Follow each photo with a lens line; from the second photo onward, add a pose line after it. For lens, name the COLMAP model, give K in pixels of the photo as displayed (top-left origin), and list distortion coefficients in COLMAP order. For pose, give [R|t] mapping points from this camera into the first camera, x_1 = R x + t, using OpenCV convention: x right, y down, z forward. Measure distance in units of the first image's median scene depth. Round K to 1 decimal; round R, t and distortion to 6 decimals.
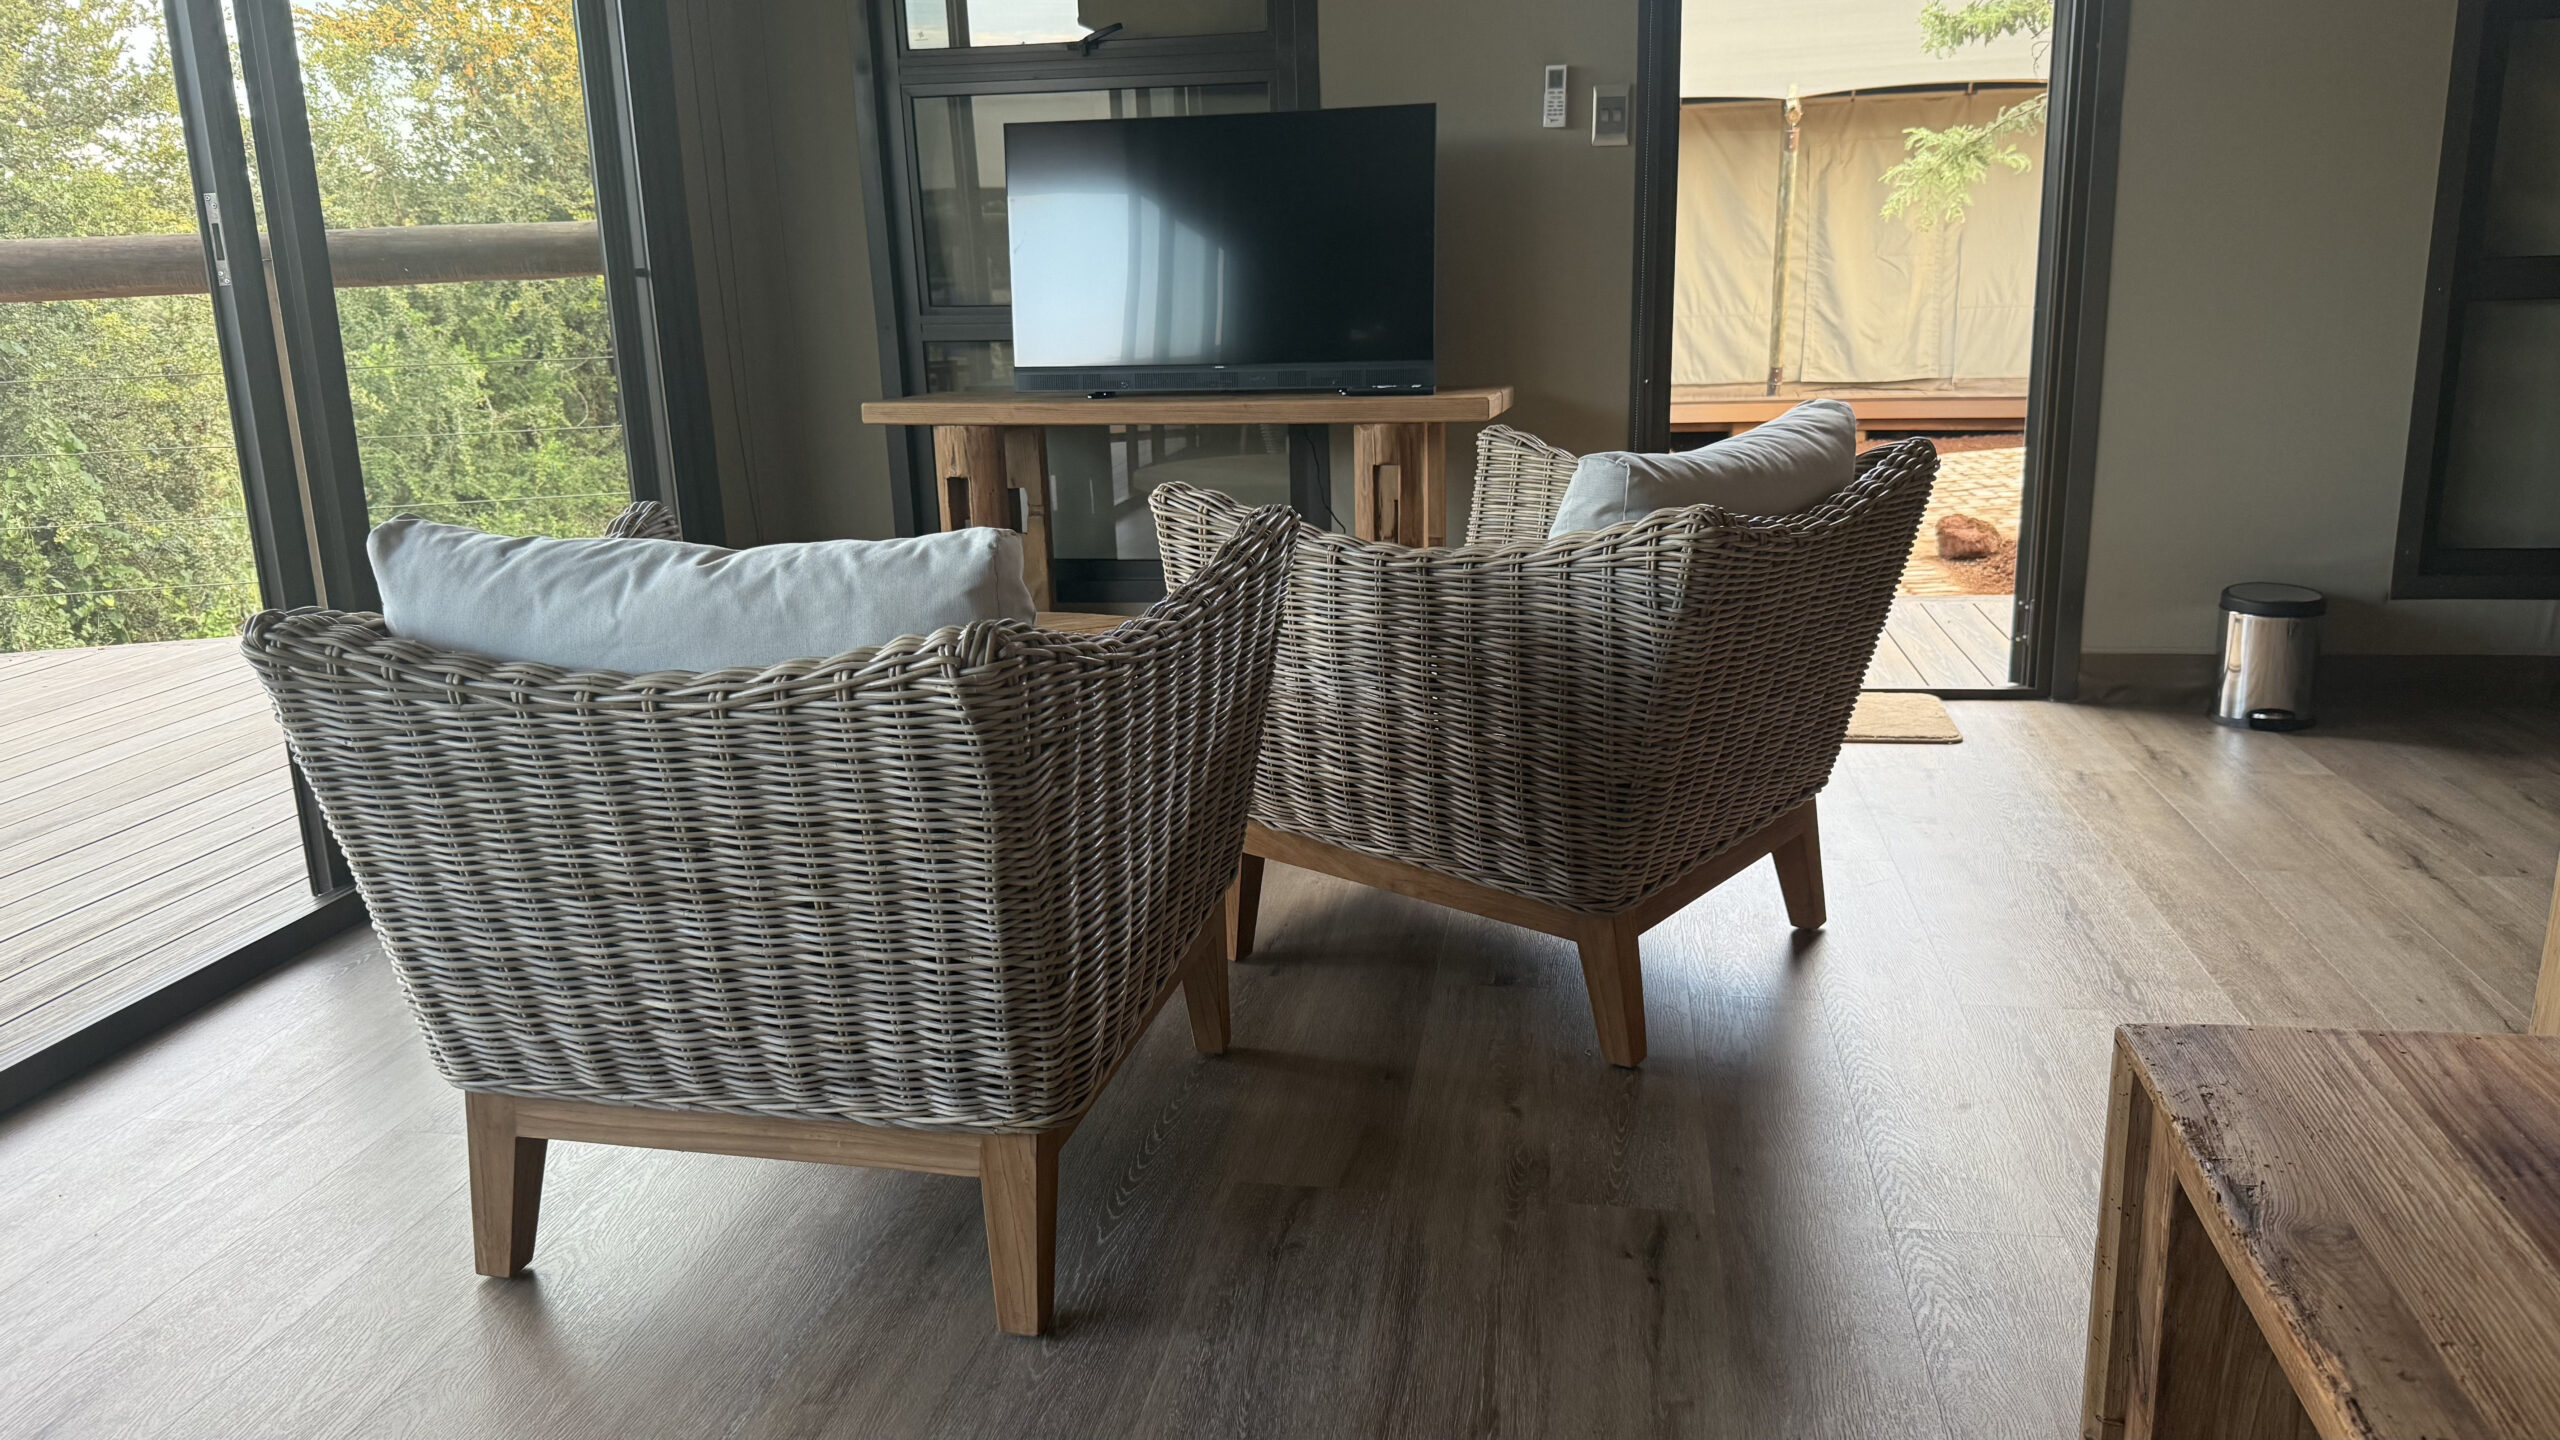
lens RADIAL K [[1813.5, 0, 1267.4], [0, 1813.5, 717.4], [0, 0, 1]] dist [0.068631, -0.096320]
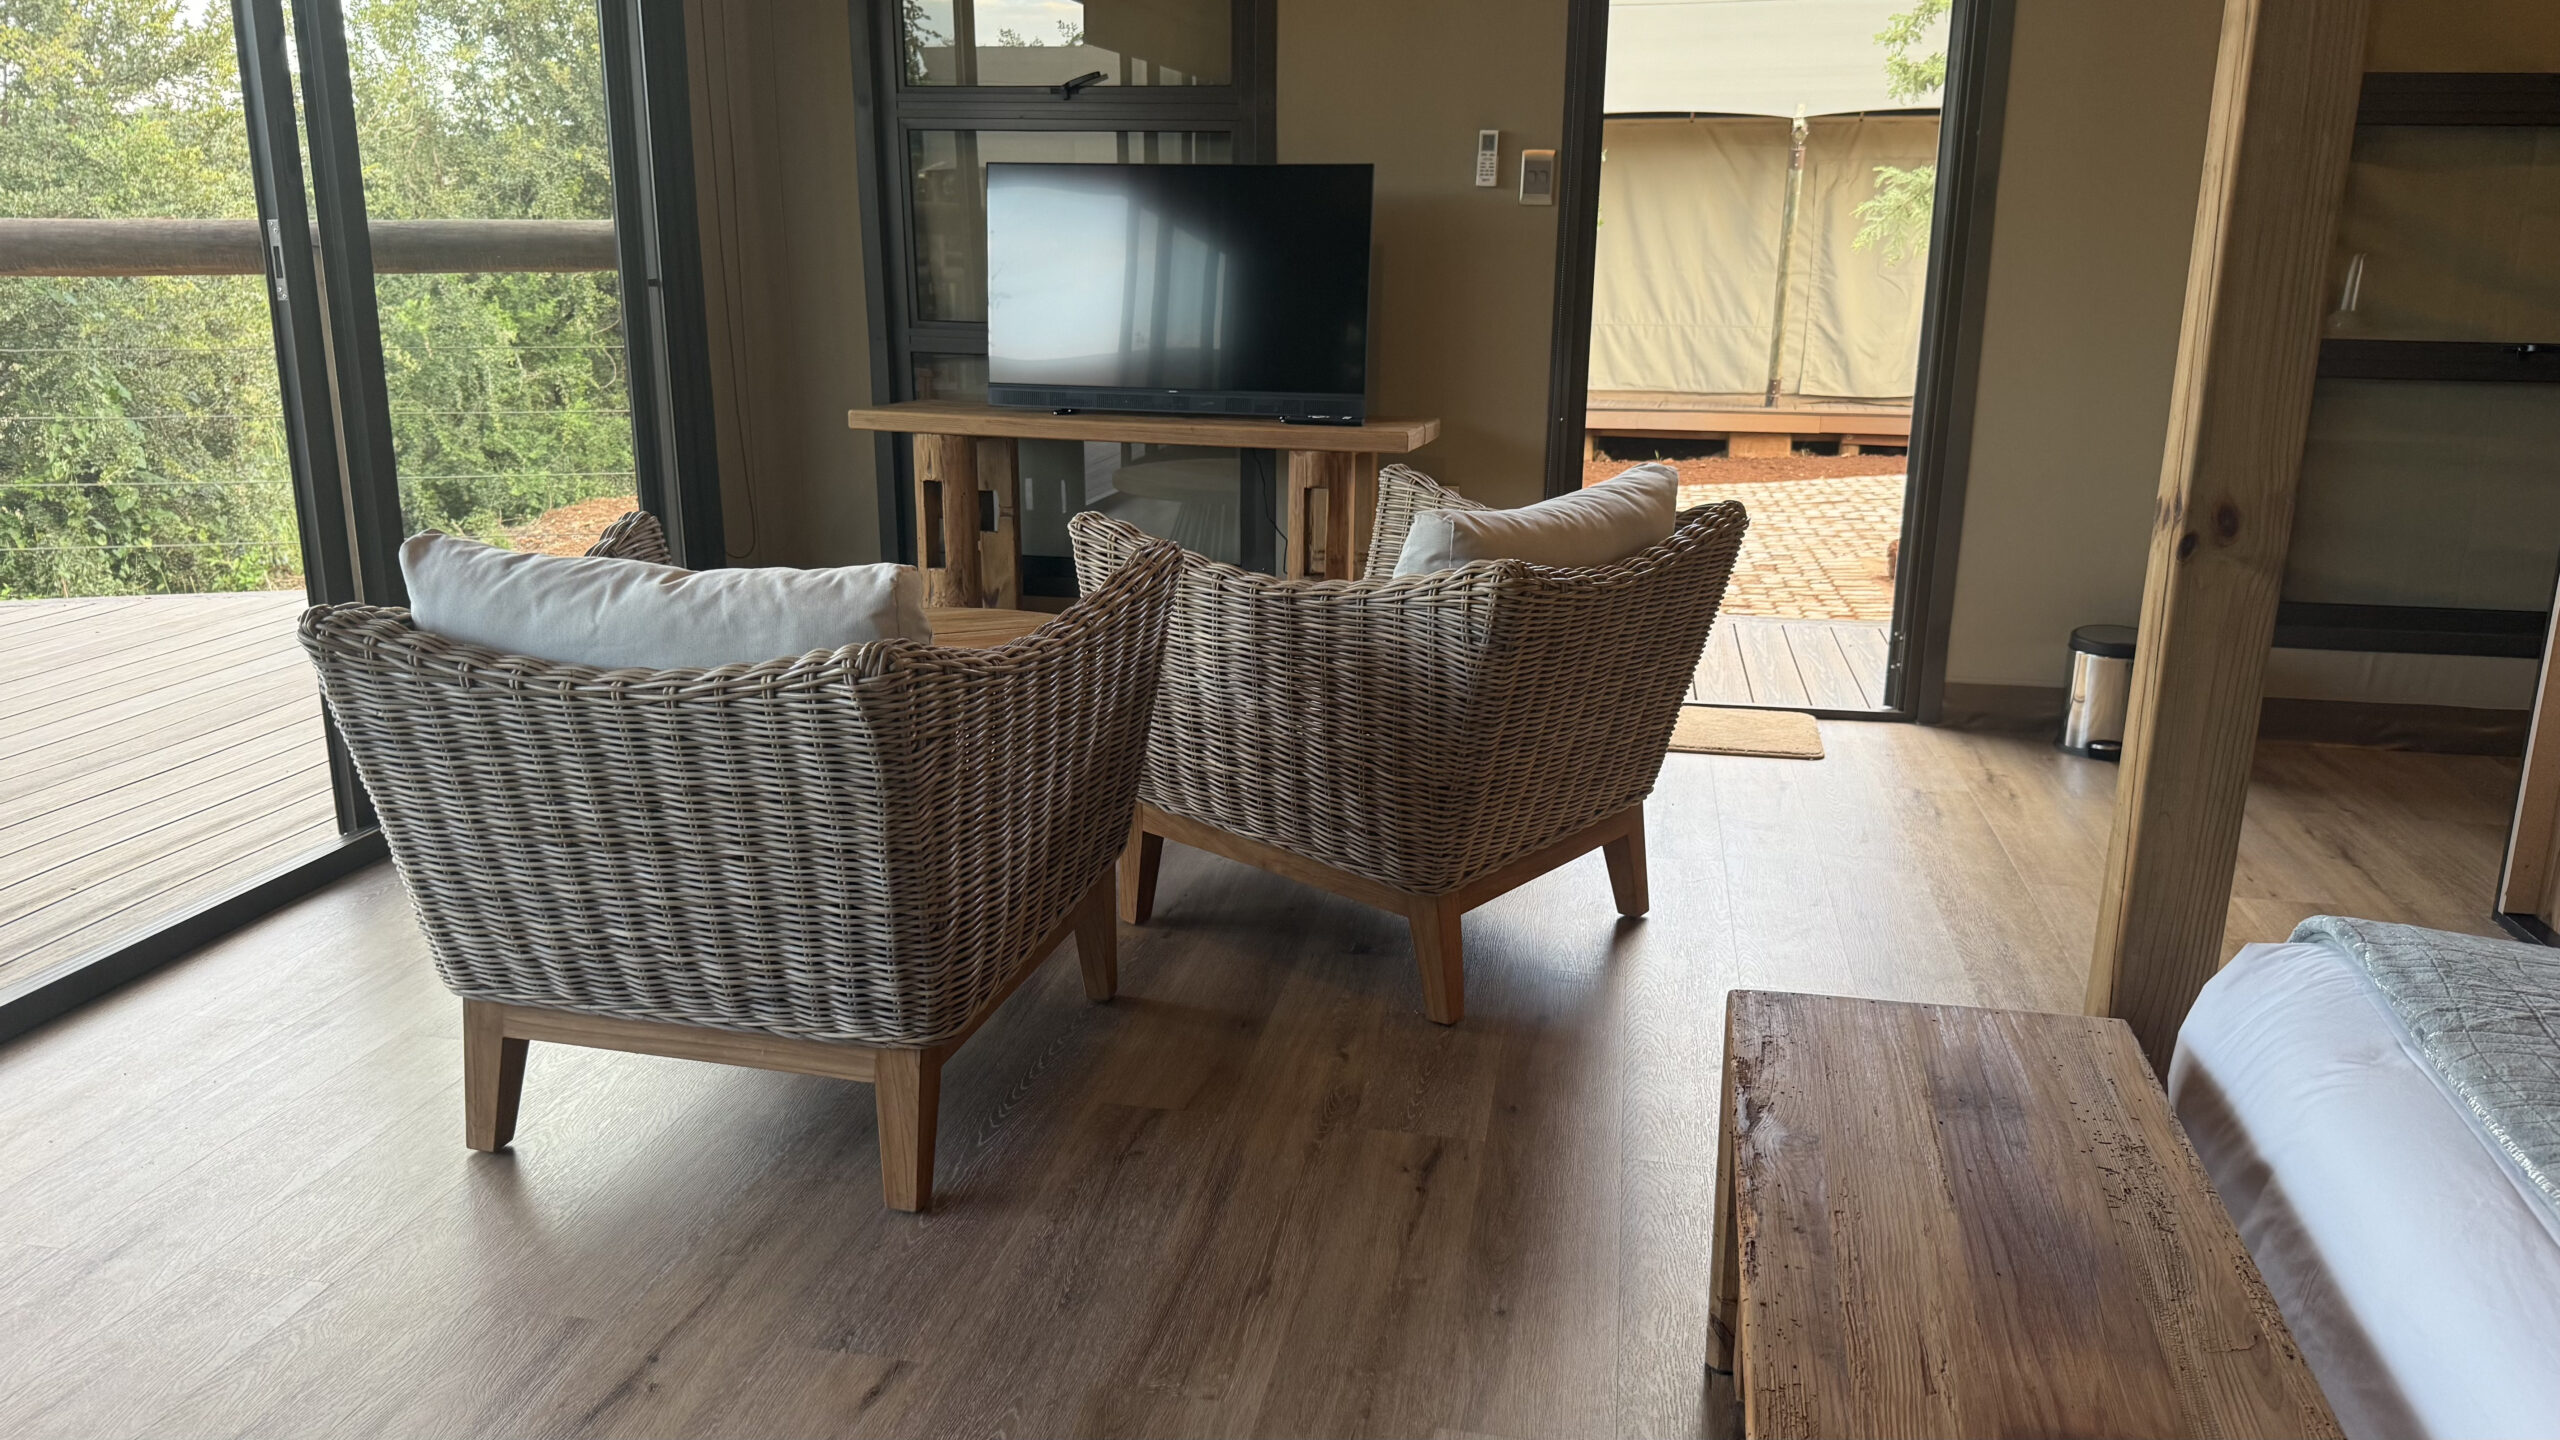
lens RADIAL K [[1813.5, 0, 1279.4], [0, 1813.5, 720.7], [0, 0, 1]] dist [0.068631, -0.096320]
pose [[0.999119, 0.041787, -0.003828, 0.073593], [-0.041732, 0.999039, 0.013387, -0.014609], [0.004384, -0.013215, 0.999903, -0.155179]]
